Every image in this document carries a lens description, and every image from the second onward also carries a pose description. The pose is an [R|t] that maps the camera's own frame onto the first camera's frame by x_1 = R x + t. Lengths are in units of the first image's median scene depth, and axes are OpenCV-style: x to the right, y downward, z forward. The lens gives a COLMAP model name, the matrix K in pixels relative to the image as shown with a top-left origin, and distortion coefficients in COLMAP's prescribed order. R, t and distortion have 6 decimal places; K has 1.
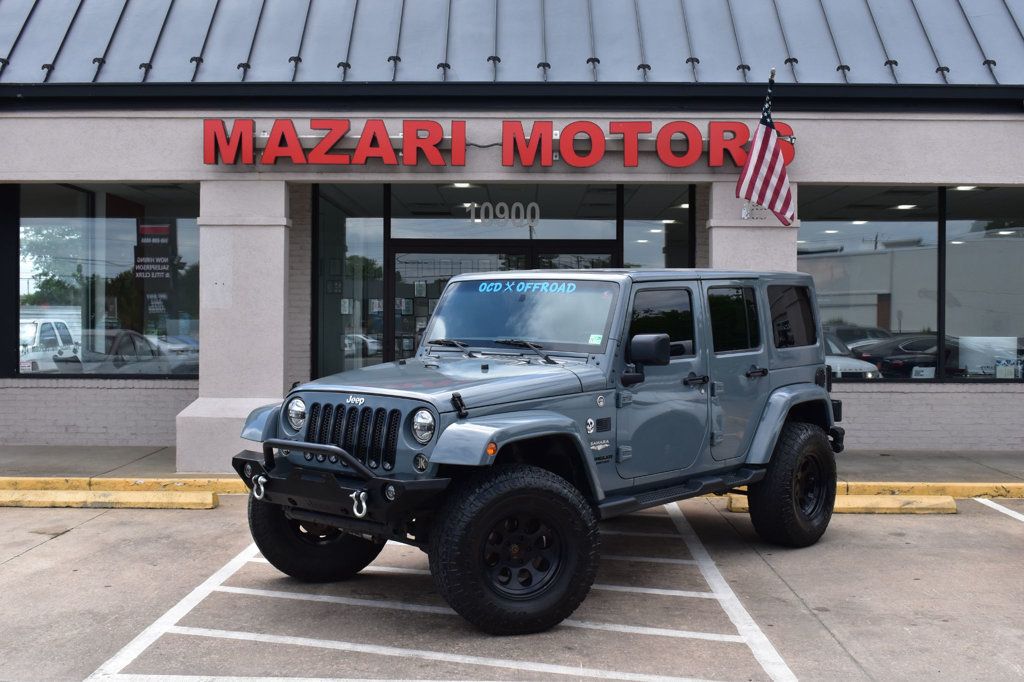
lens RADIAL K [[1261.2, 0, 512.0], [0, 1261.2, 341.0], [0, 0, 1]] dist [-0.030418, -0.030839]
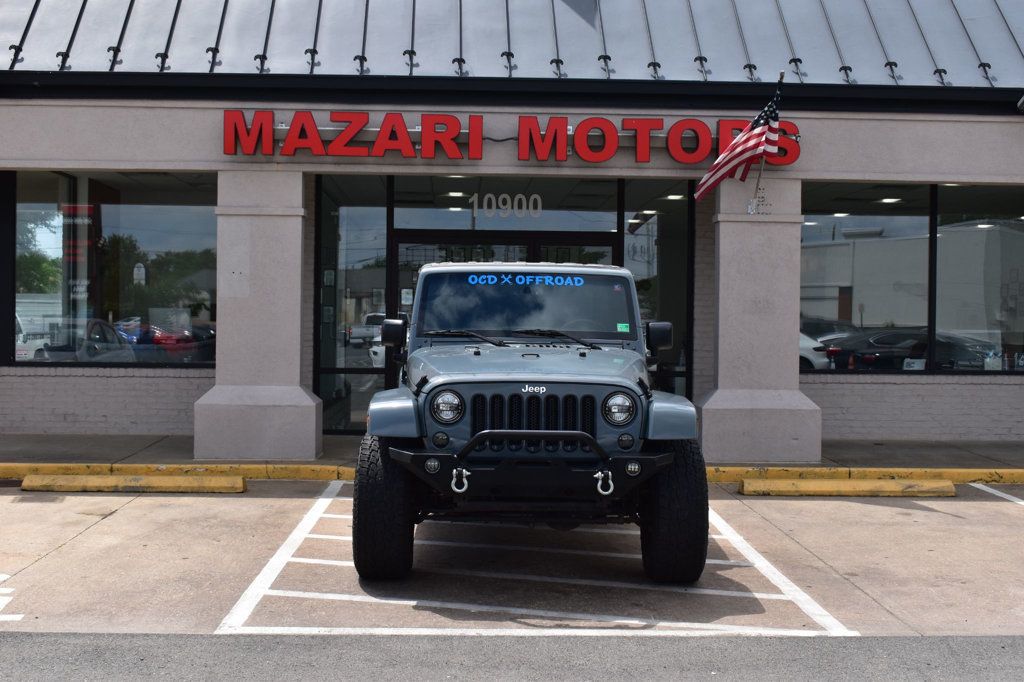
lens RADIAL K [[1362.7, 0, 512.0], [0, 1362.7, 341.0], [0, 0, 1]] dist [-0.028421, -0.016670]
pose [[0.998579, 0.005117, 0.053048, -0.069180], [-0.005372, 0.999975, 0.004675, 0.003070], [-0.053023, -0.004953, 0.998581, -0.104031]]
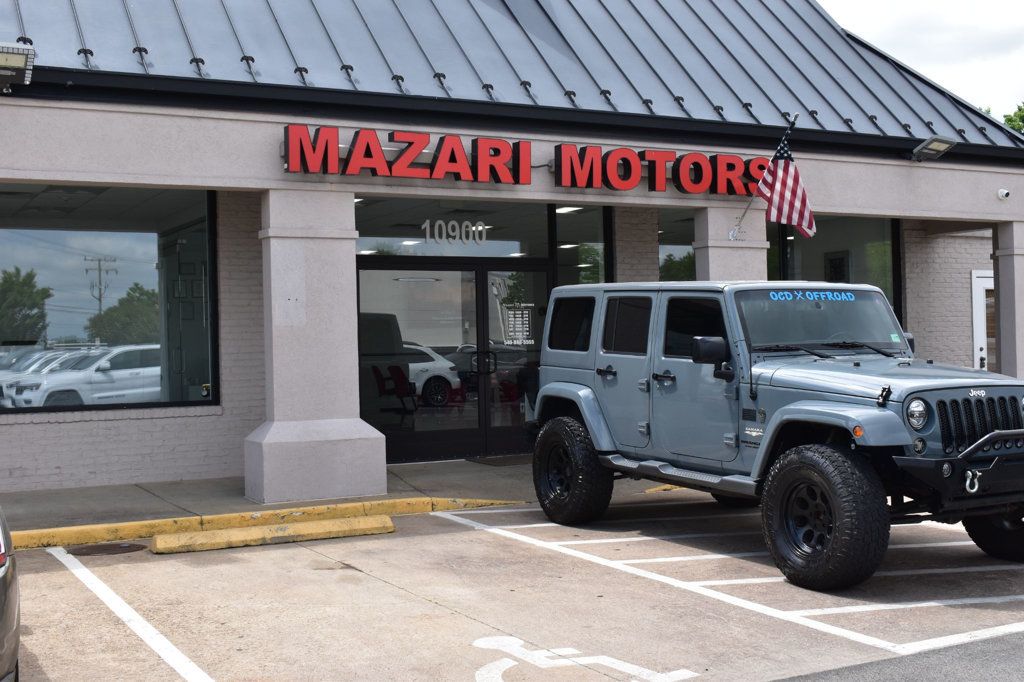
lens RADIAL K [[1261.2, 0, 512.0], [0, 1261.2, 341.0], [0, 0, 1]] dist [-0.030418, -0.030839]
pose [[0.867400, -0.022620, 0.497097, -0.558940], [0.032674, 0.999400, -0.011536, 0.001736], [-0.496538, 0.026248, 0.867618, 0.103527]]
